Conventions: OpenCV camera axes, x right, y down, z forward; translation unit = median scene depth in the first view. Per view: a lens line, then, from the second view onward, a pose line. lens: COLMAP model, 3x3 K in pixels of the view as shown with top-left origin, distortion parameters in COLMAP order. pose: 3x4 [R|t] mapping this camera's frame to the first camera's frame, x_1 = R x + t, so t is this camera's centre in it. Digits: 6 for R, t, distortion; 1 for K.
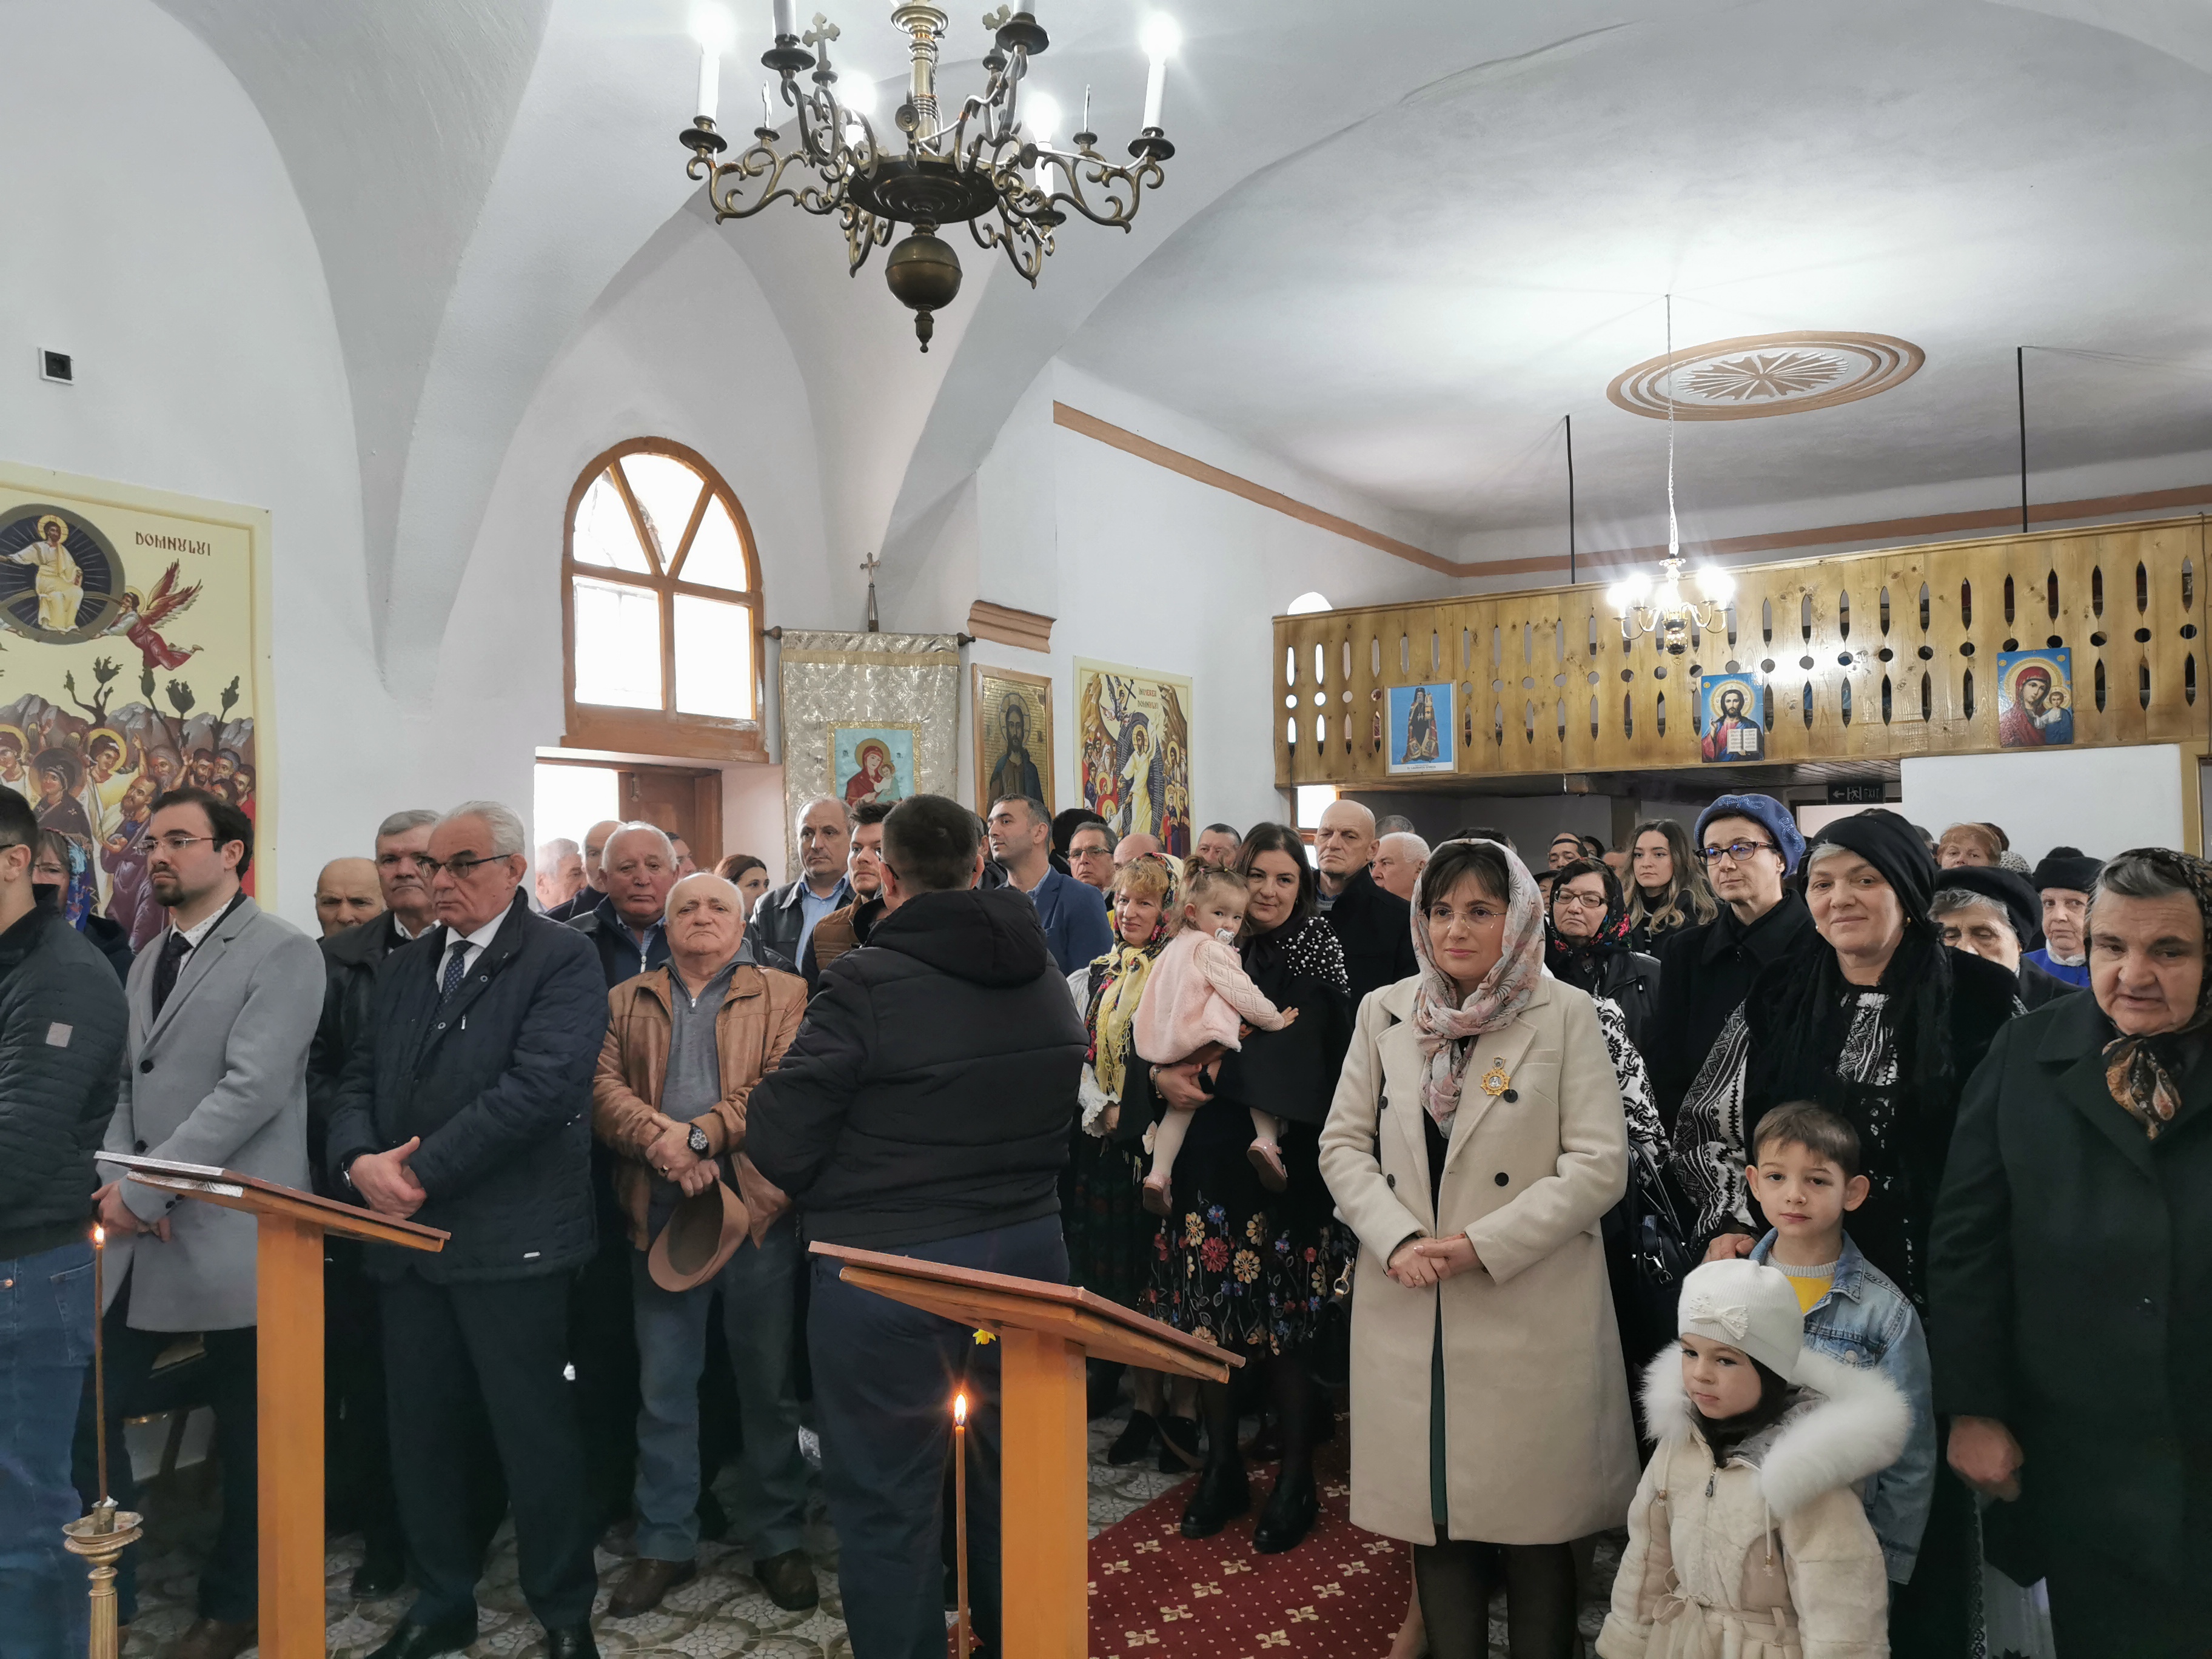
lens RADIAL K [[1672.3, 0, 1116.8], [0, 1672.3, 819.5], [0, 0, 1]] dist [0.092619, -0.117718]
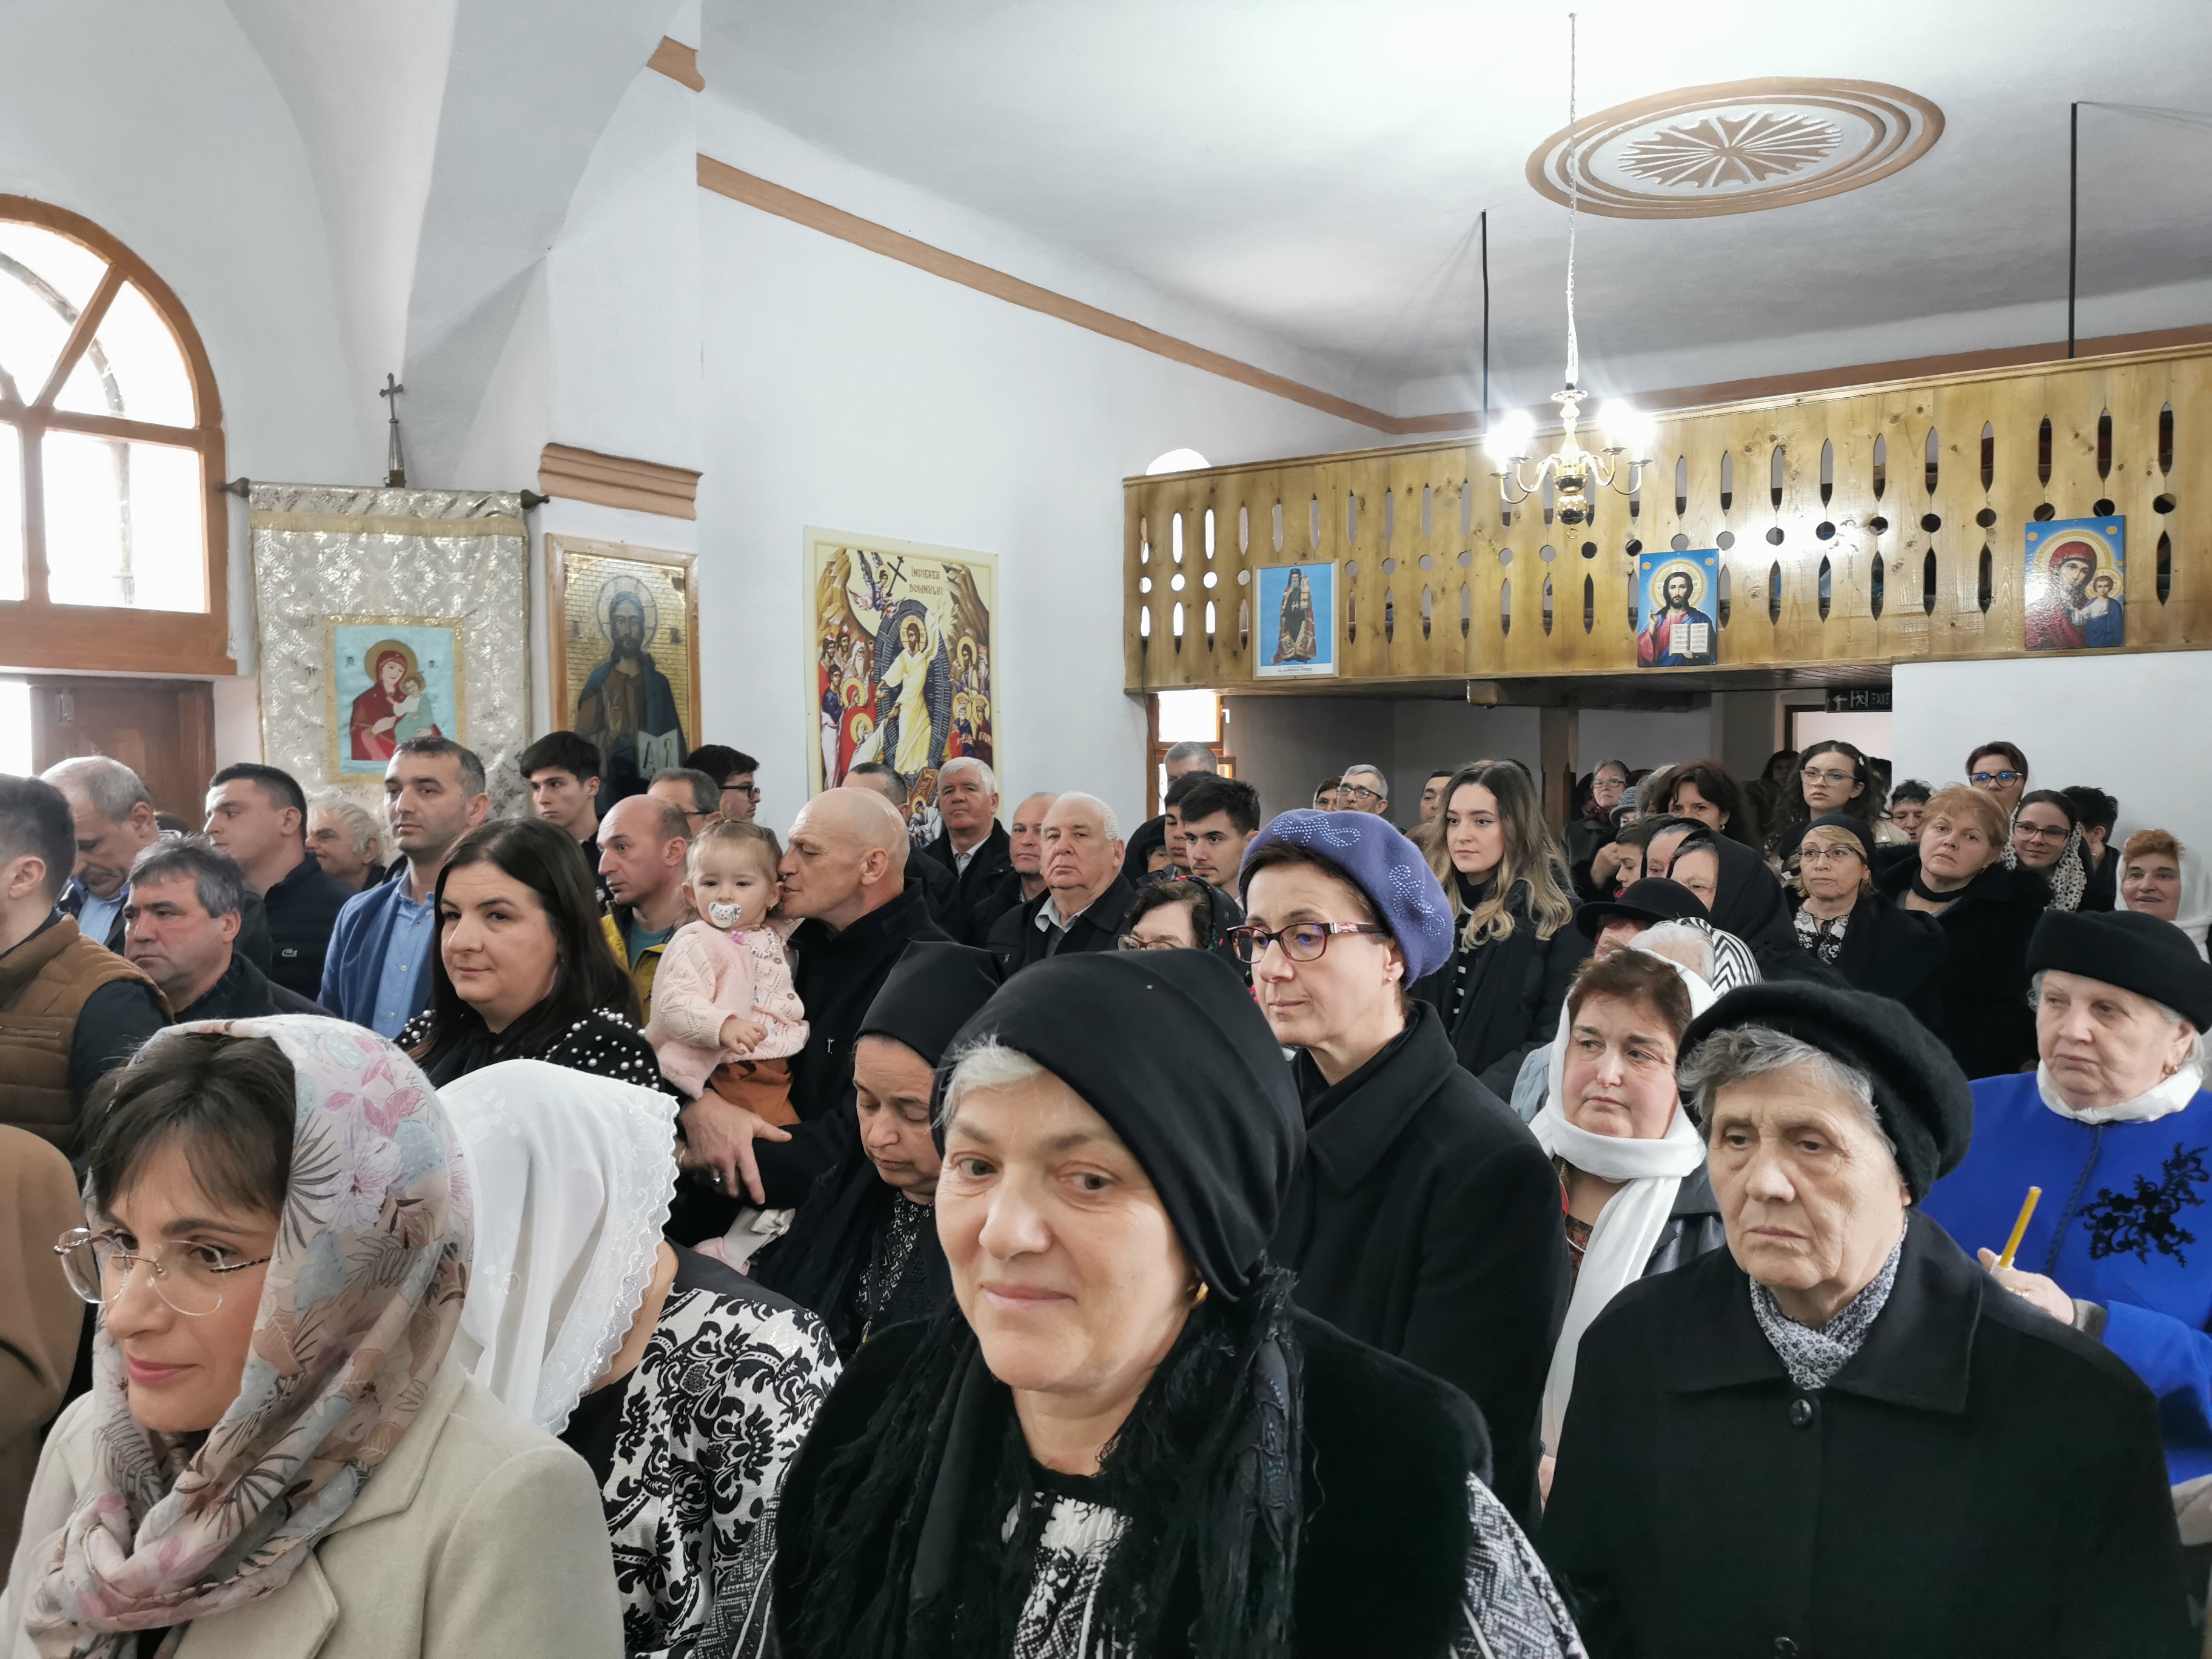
lens RADIAL K [[1673.8, 0, 1104.1], [0, 1673.8, 824.9], [0, 0, 1]] dist [0.060561, -0.071495]
pose [[0.999275, 0.007283, -0.037356, 0.180731], [-0.004453, 0.997151, 0.075297, -0.025472], [0.037798, -0.075076, 0.996461, 0.296983]]
